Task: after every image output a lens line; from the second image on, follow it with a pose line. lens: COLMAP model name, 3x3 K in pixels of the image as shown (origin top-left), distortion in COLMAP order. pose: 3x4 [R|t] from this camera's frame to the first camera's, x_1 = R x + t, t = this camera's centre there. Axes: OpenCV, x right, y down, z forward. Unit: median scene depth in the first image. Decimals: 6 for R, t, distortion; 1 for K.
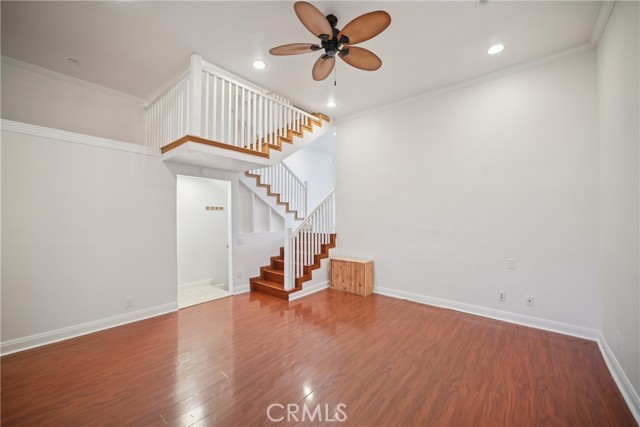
lens RADIAL K [[250.1, 0, 318.0], [0, 250.1, 217.9], [0, 0, 1]] dist [-0.000302, -0.000014]
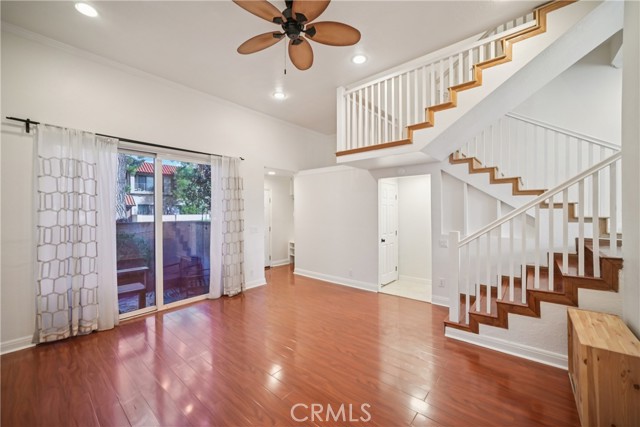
lens RADIAL K [[249.6, 0, 320.0], [0, 249.6, 213.5], [0, 0, 1]] dist [-0.000981, -0.000084]
pose [[0.026557, 0.007296, -0.999621, 0.530117], [-0.004556, 0.999964, 0.007177, -0.011592], [0.999637, 0.004364, 0.026590, 0.587888]]
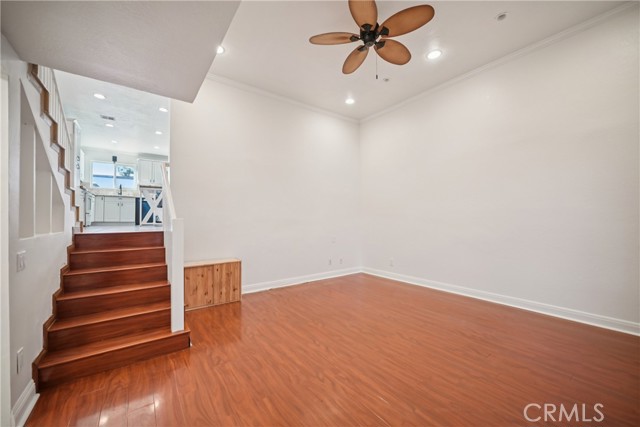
lens RADIAL K [[250.1, 0, 318.0], [0, 250.1, 217.9], [0, 0, 1]] dist [-0.000302, -0.000014]
pose [[0.223504, -0.001332, 0.974702, -0.563458], [0.004923, 0.999988, 0.000238, 0.036316], [-0.974691, 0.004745, 0.223508, 0.548455]]
